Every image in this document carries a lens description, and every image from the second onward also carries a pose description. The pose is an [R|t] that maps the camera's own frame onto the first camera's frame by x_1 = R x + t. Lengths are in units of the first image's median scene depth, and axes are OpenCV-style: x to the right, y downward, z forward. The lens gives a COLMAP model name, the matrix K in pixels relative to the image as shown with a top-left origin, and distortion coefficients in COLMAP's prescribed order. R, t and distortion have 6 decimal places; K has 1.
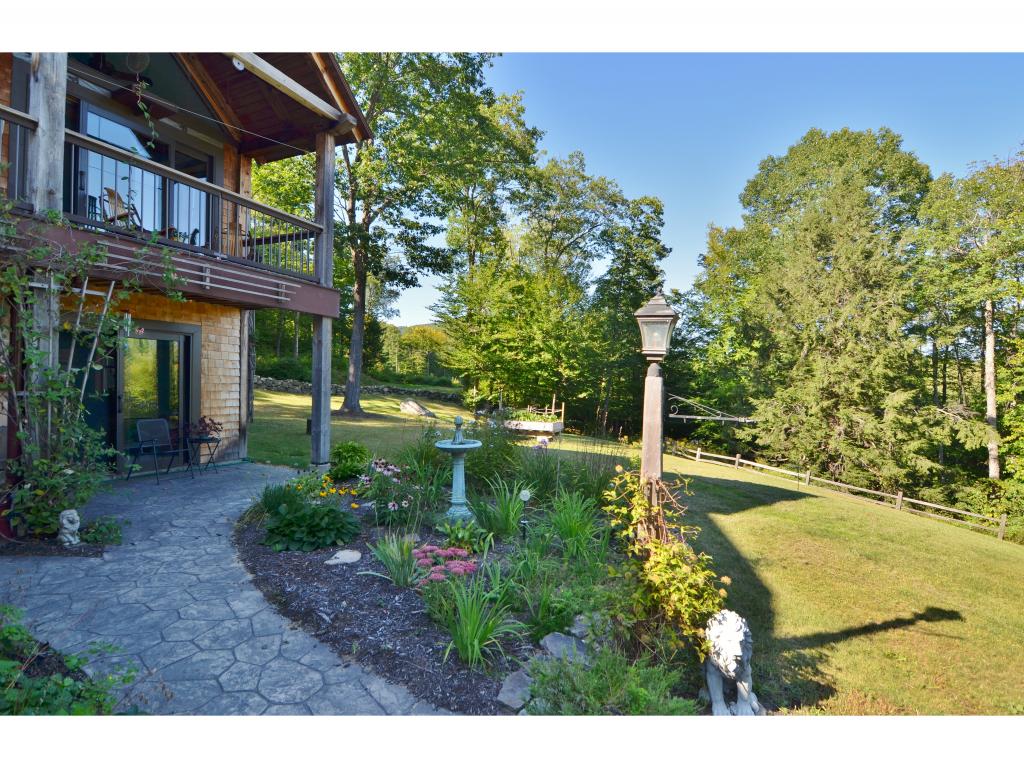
lens RADIAL K [[507.6, 0, 514.9], [0, 507.6, 387.5], [0, 0, 1]] dist [-0.012286, -0.003336]
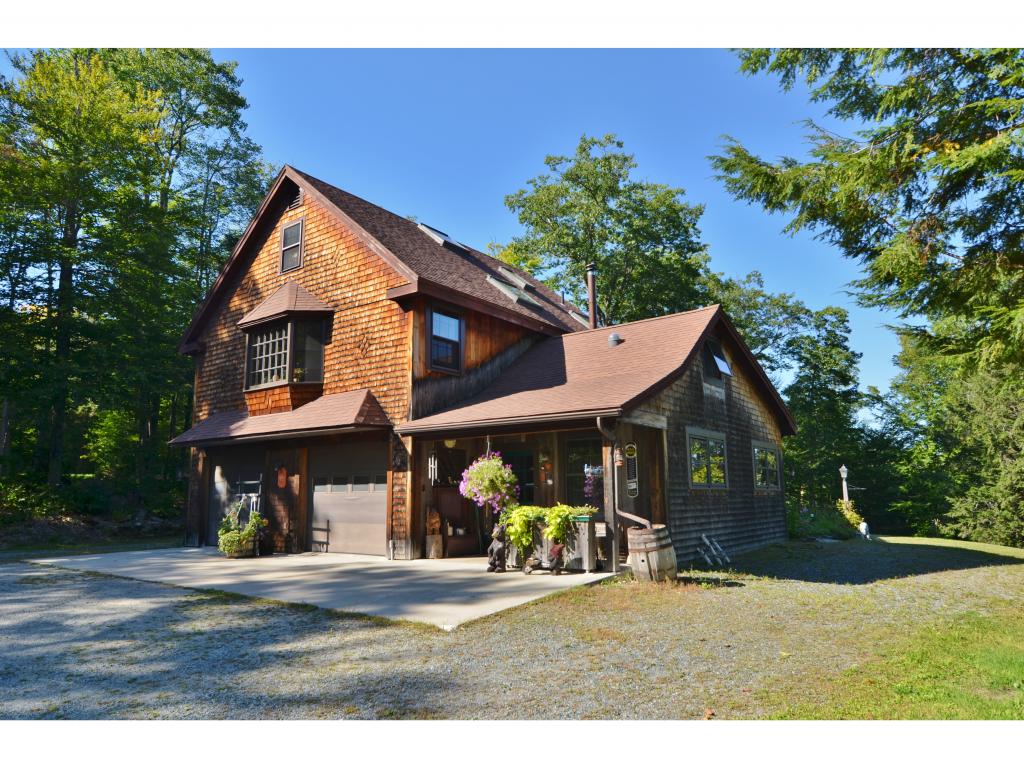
lens RADIAL K [[670.5, 0, 507.2], [0, 670.5, 382.6], [0, 0, 1]] dist [-0.003559, -0.002392]
pose [[0.974907, -0.070889, -0.211026, -0.203745], [0.031164, 0.982069, -0.185929, 0.019389], [0.220423, 0.174687, 0.959634, -0.849173]]
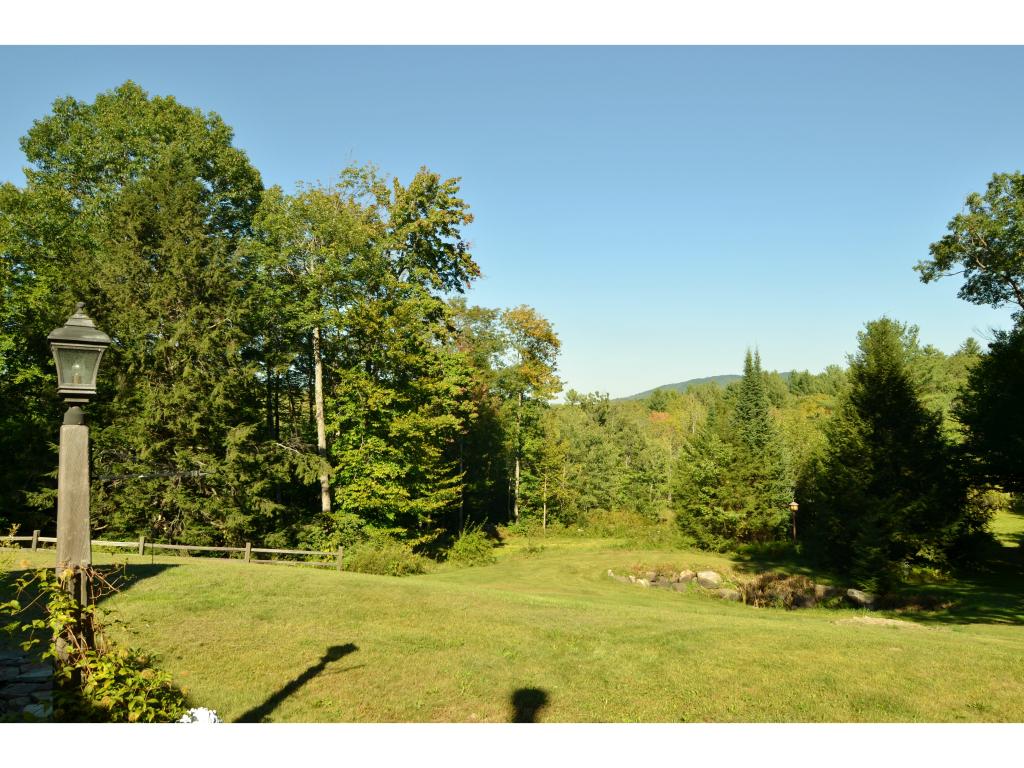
lens RADIAL K [[708.1, 0, 511.3], [0, 708.1, 386.9], [0, 0, 1]] dist [-0.009591, -0.009441]
pose [[0.502230, 0.008657, 0.864691, -0.043926], [0.036581, 0.998842, -0.031247, -0.003448], [-0.863960, 0.047325, 0.501332, -0.005451]]
